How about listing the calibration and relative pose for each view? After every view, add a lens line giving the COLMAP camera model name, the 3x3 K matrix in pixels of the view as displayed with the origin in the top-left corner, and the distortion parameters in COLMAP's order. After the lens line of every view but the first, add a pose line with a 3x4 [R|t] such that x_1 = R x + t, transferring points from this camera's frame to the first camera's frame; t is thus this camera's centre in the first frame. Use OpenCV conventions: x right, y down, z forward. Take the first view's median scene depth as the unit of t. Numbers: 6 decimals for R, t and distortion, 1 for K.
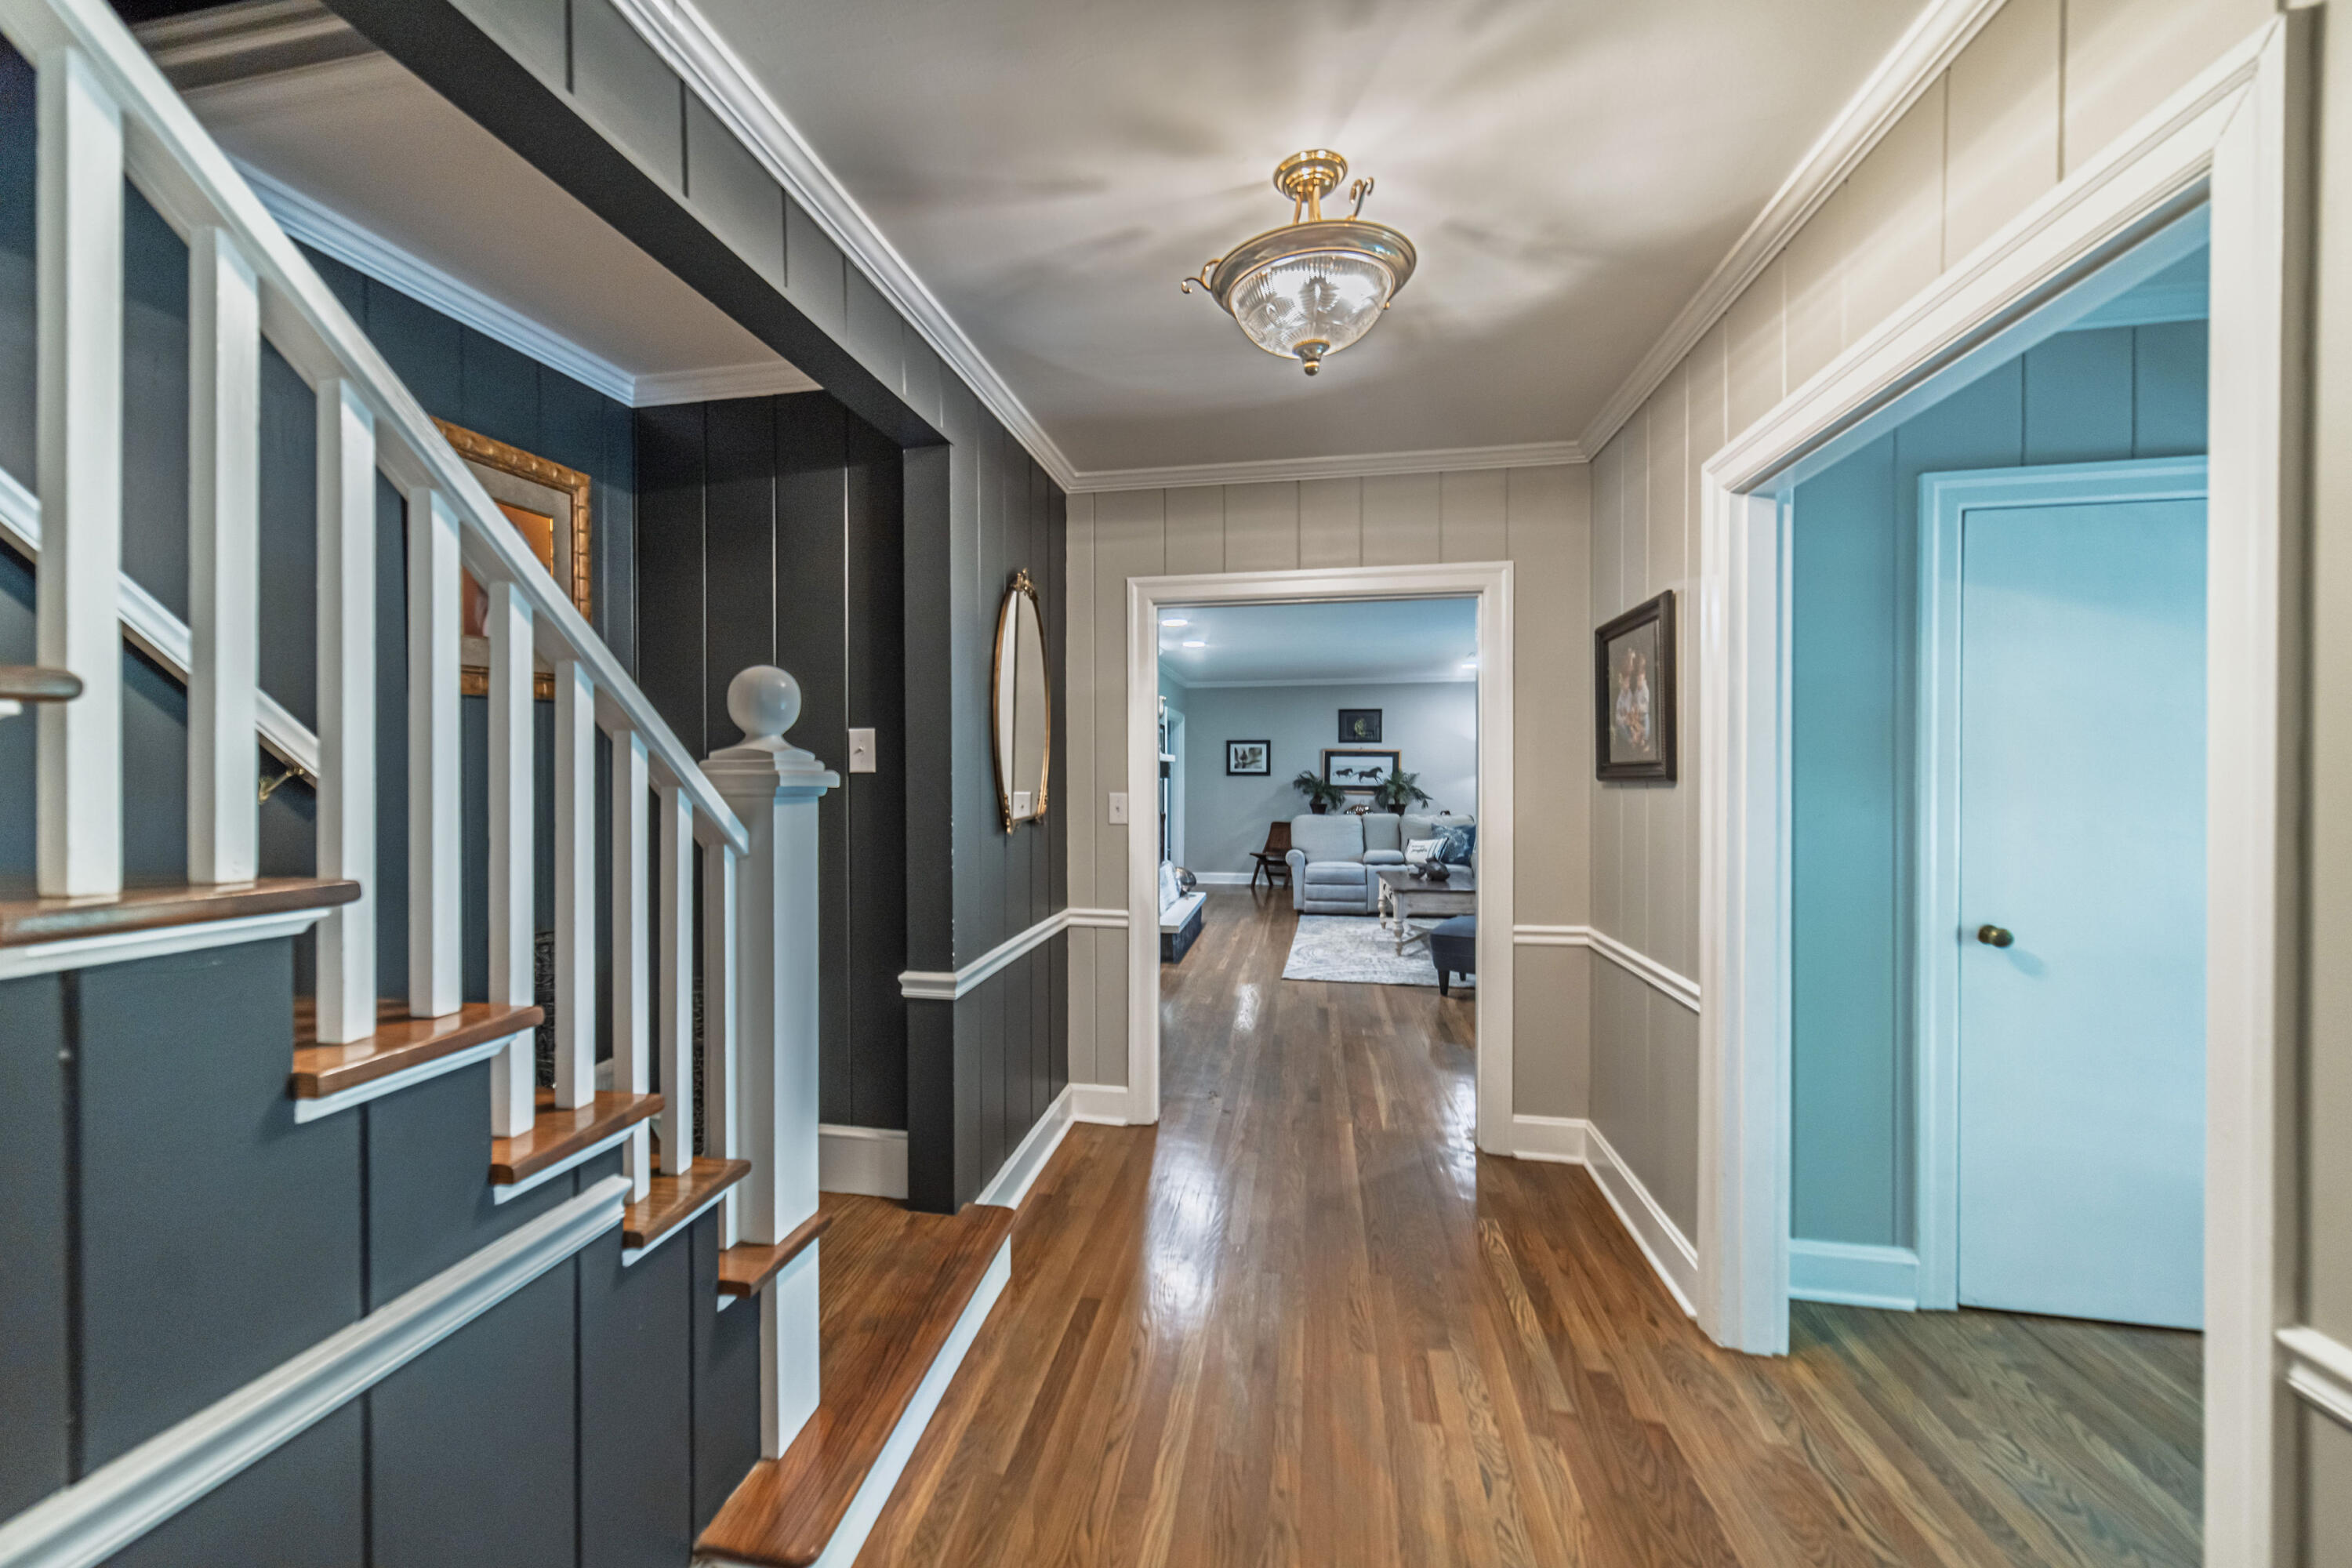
lens RADIAL K [[1083.1, 0, 1176.0], [0, 1083.1, 784.0], [0, 0, 1]] dist [-0.000894, 0.014160]
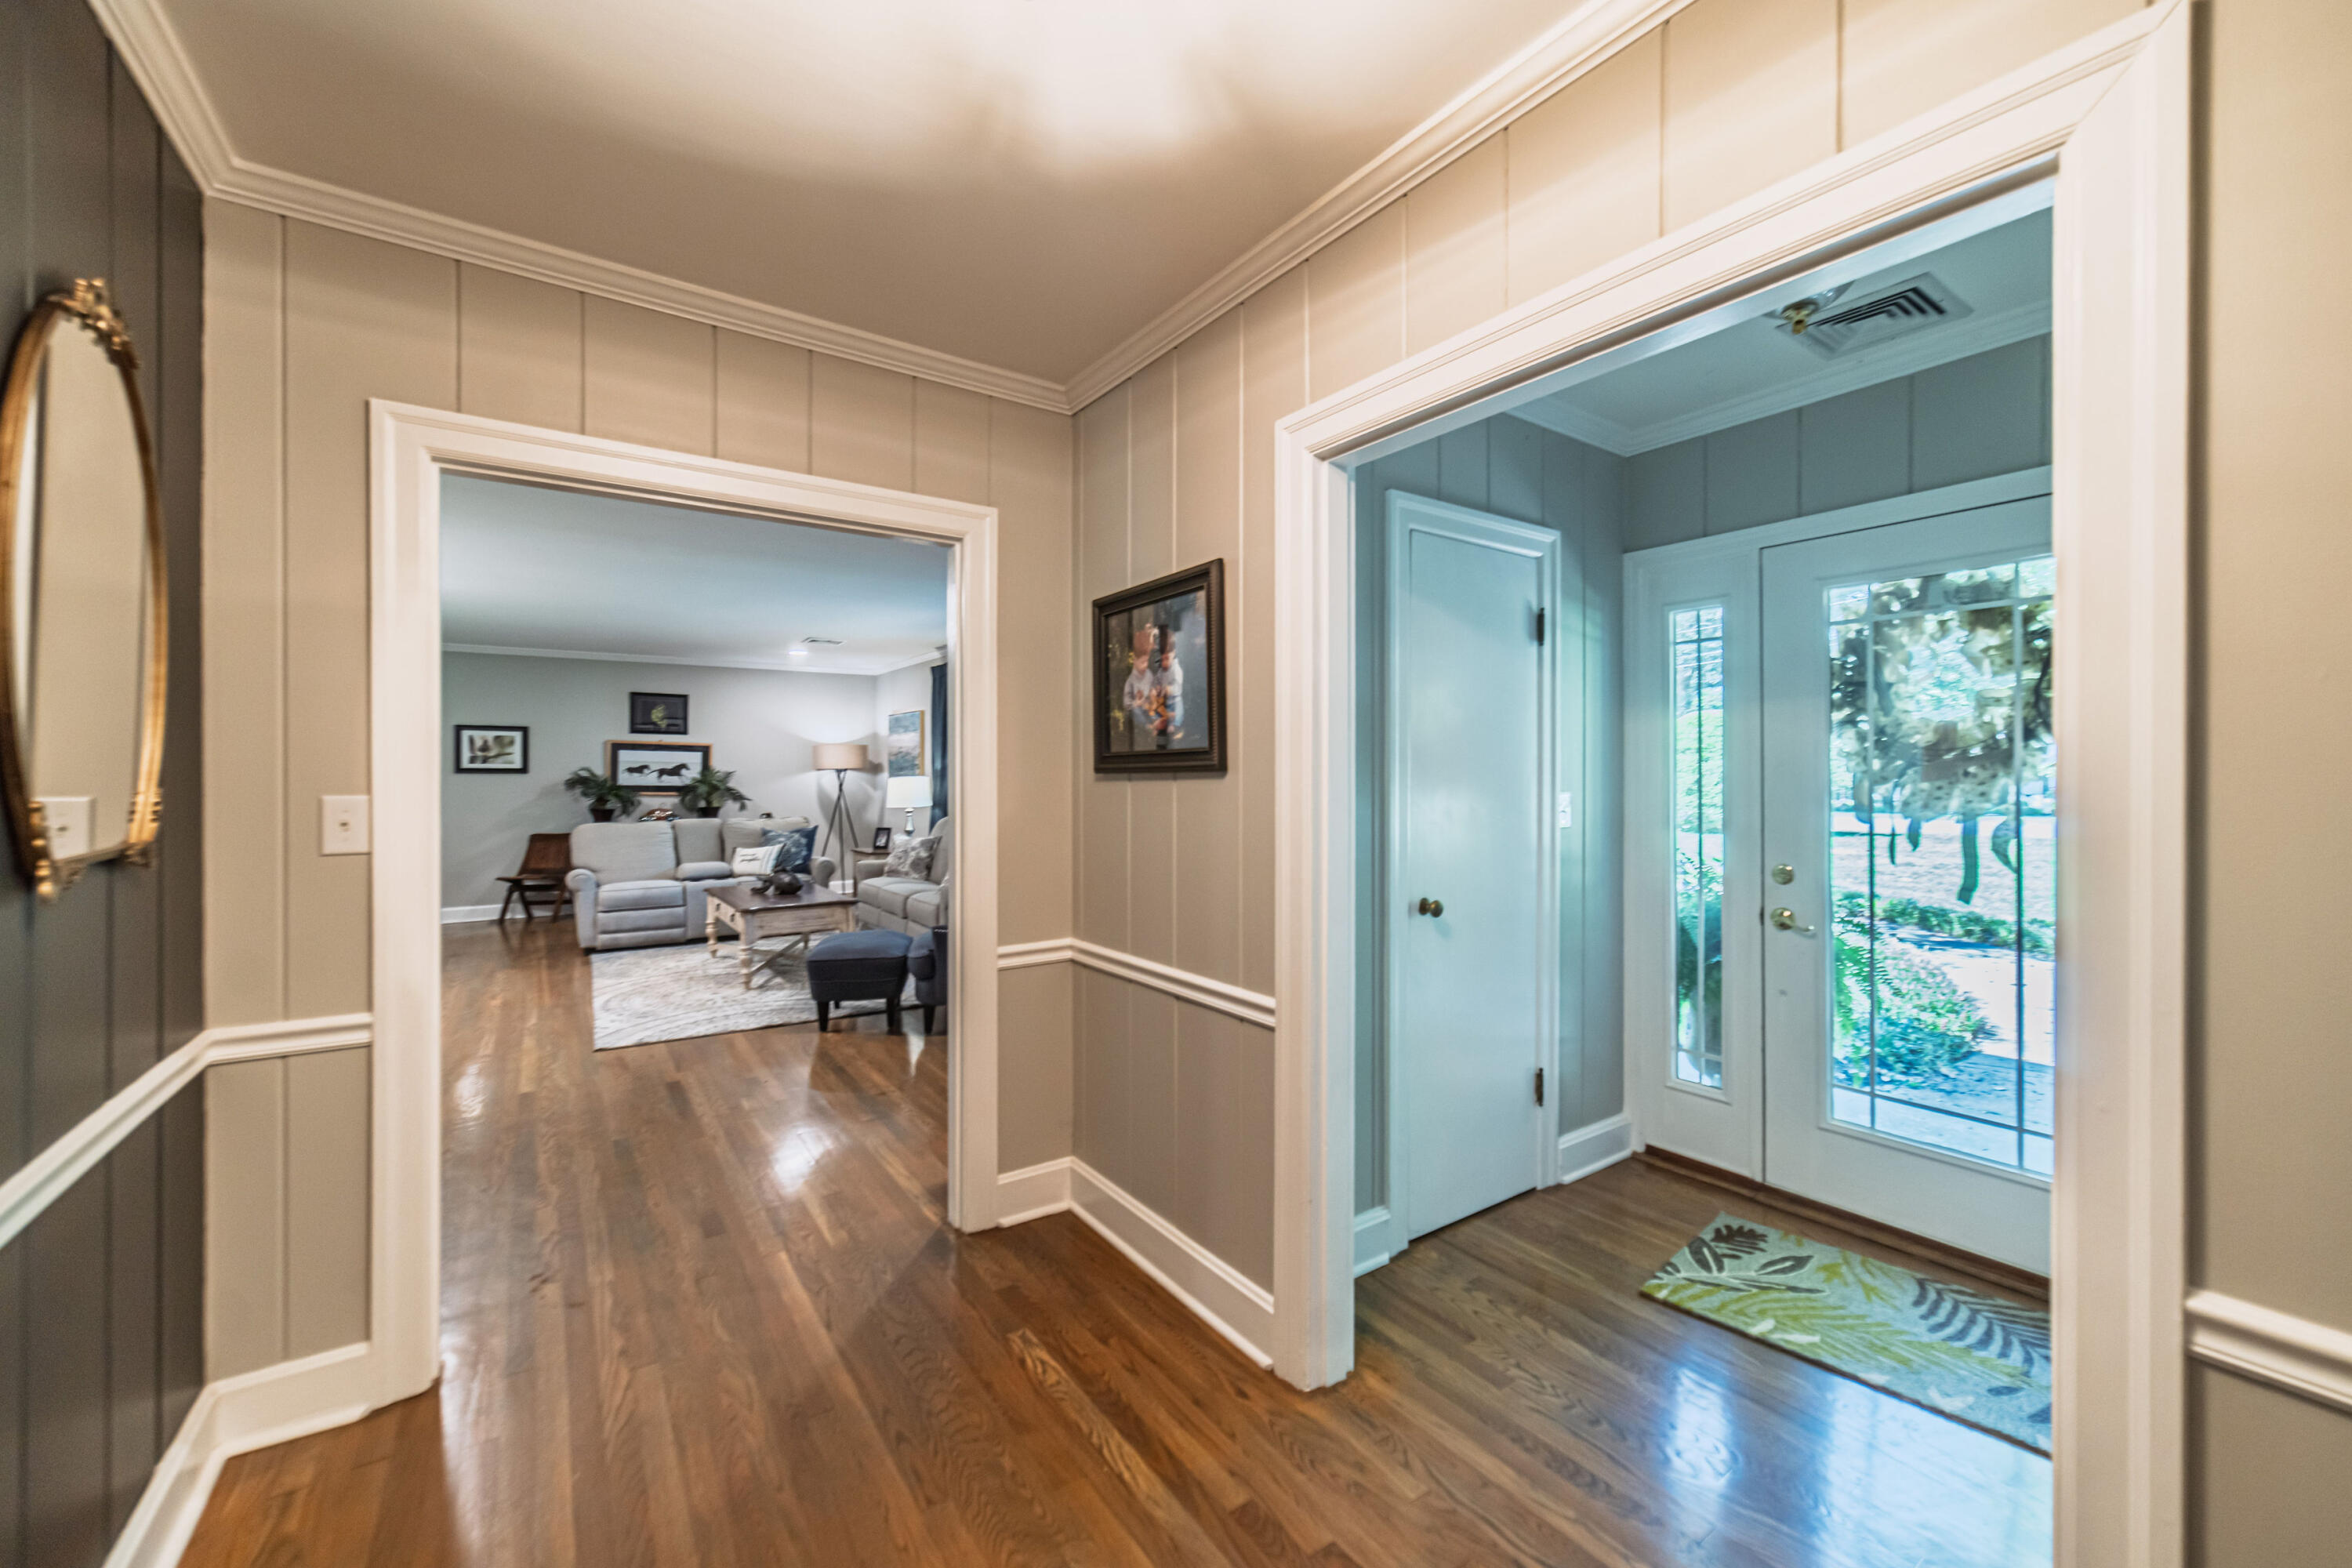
lens RADIAL K [[908.7, 0, 1173.2], [0, 908.7, 775.9], [0, 0, 1]] dist [0.000192, 0.000232]
pose [[0.699818, 0.000415, 0.714321, -0.088517], [0.008502, 0.999924, -0.008910, 0.006097], [-0.714271, 0.012309, 0.699761, 0.396849]]
